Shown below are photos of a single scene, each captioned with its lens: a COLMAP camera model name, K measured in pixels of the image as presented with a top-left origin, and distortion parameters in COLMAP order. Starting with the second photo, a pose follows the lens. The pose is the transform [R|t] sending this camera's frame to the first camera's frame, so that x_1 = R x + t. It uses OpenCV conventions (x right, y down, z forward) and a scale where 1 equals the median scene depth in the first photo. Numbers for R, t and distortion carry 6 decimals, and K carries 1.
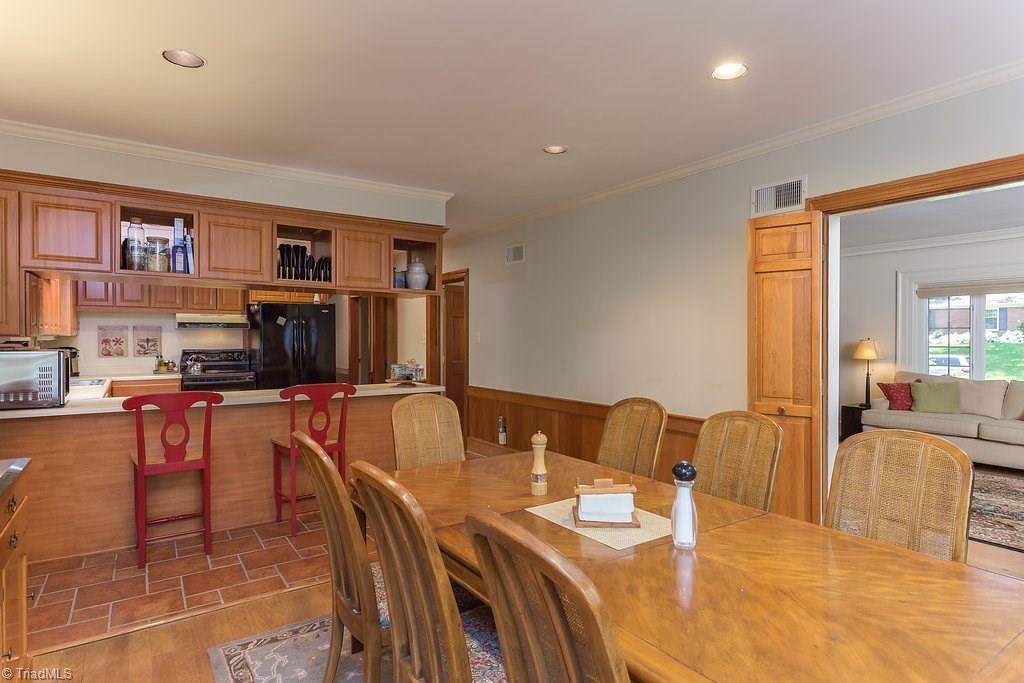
lens RADIAL K [[558.6, 0, 538.4], [0, 558.6, 341.9], [0, 0, 1]] dist [0.023716, -0.014174]
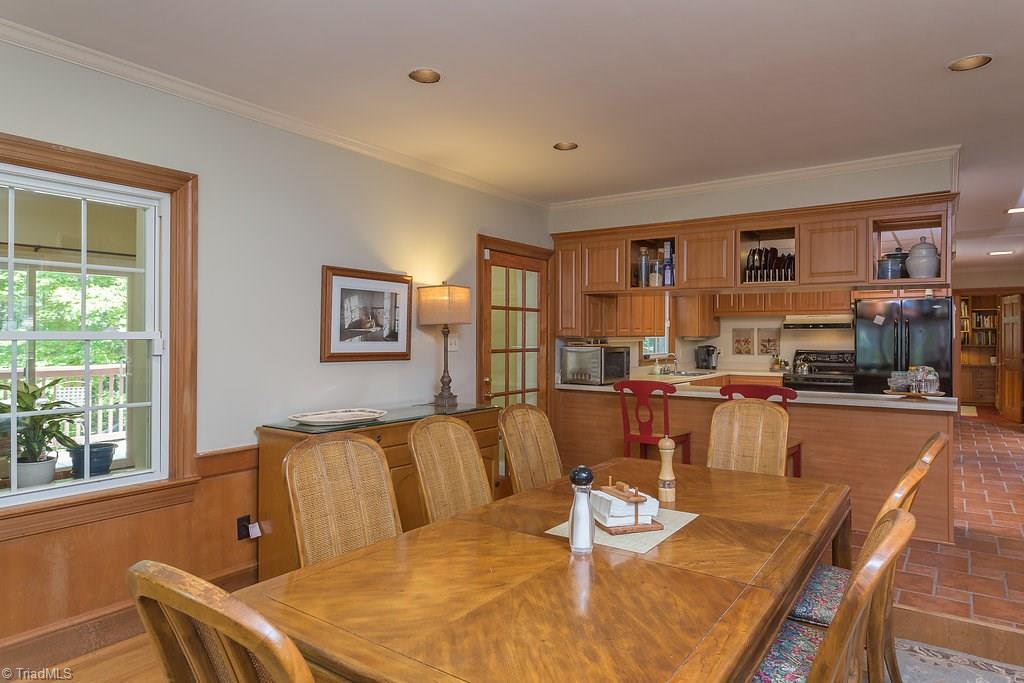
lens RADIAL K [[623.9, 0, 512.0], [0, 623.9, 341.5], [0, 0, 1]] dist [-0.006581, -0.001278]
pose [[0.327545, 0.008403, -0.944798, 0.472823], [-0.010305, 0.999933, 0.005321, -0.003806], [0.944779, 0.007993, 0.327610, 0.197602]]
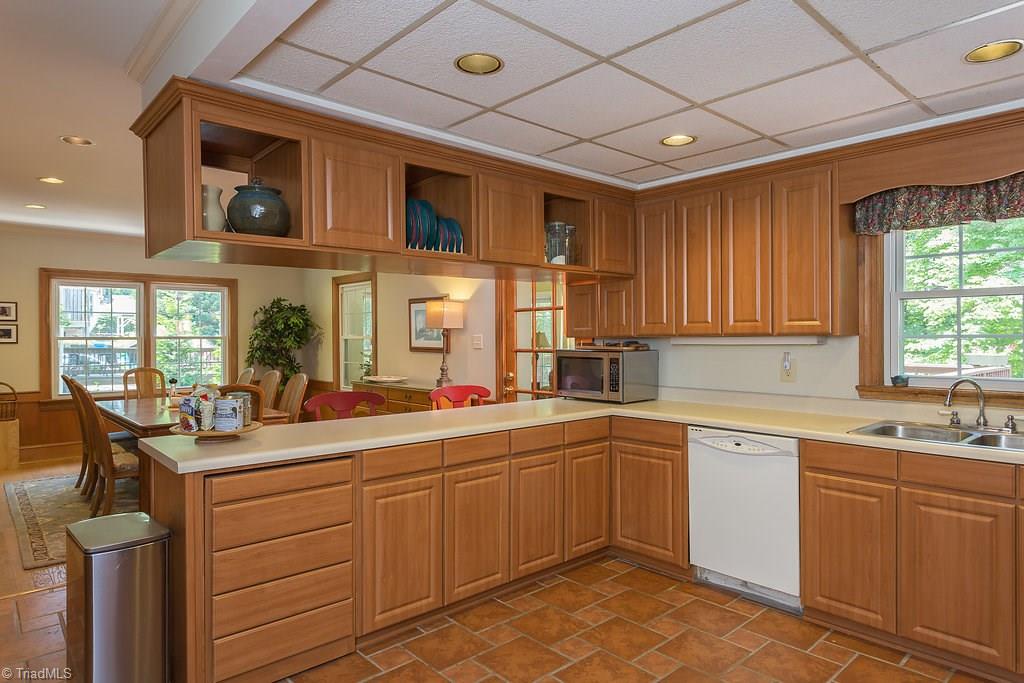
lens RADIAL K [[623.9, 0, 512.0], [0, 623.9, 341.5], [0, 0, 1]] dist [-0.006581, -0.001278]
pose [[-0.995046, 0.002208, -0.099394, -0.506736], [0.000965, 0.999921, 0.012549, -0.013029], [0.099414, 0.012391, -0.994969, 1.810821]]
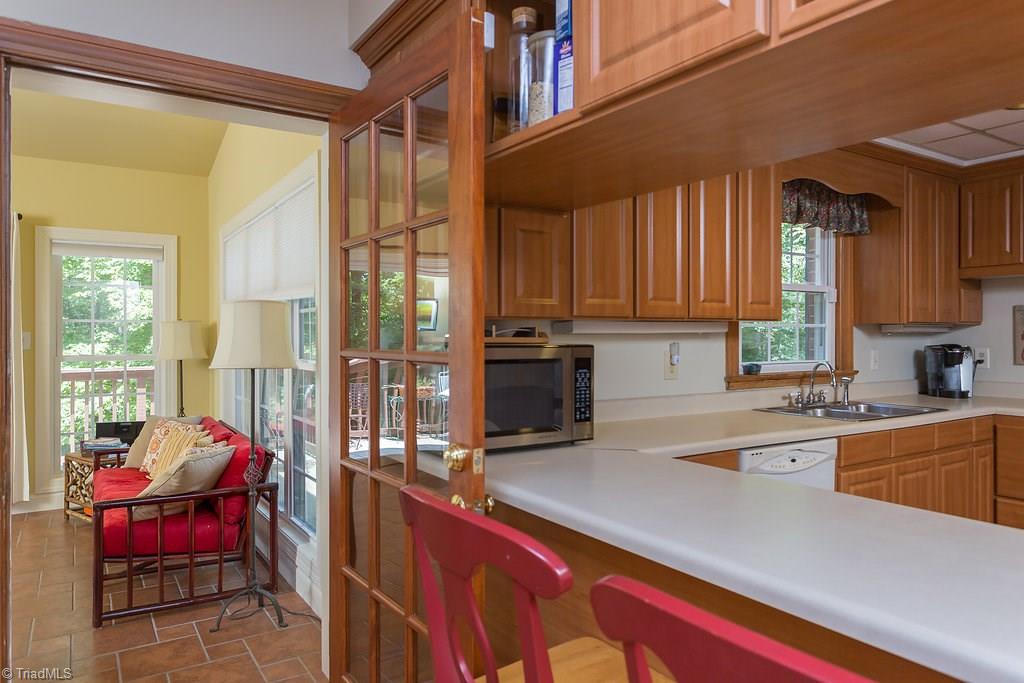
lens RADIAL K [[684.5, 0, 512.0], [0, 684.5, 341.5], [0, 0, 1]] dist [0.002923, 0.001237]
pose [[-0.037322, 0.005965, -0.999285, -0.206895], [-0.007000, 0.999956, 0.006230, 0.007309], [0.999279, 0.007228, -0.037279, 0.862028]]
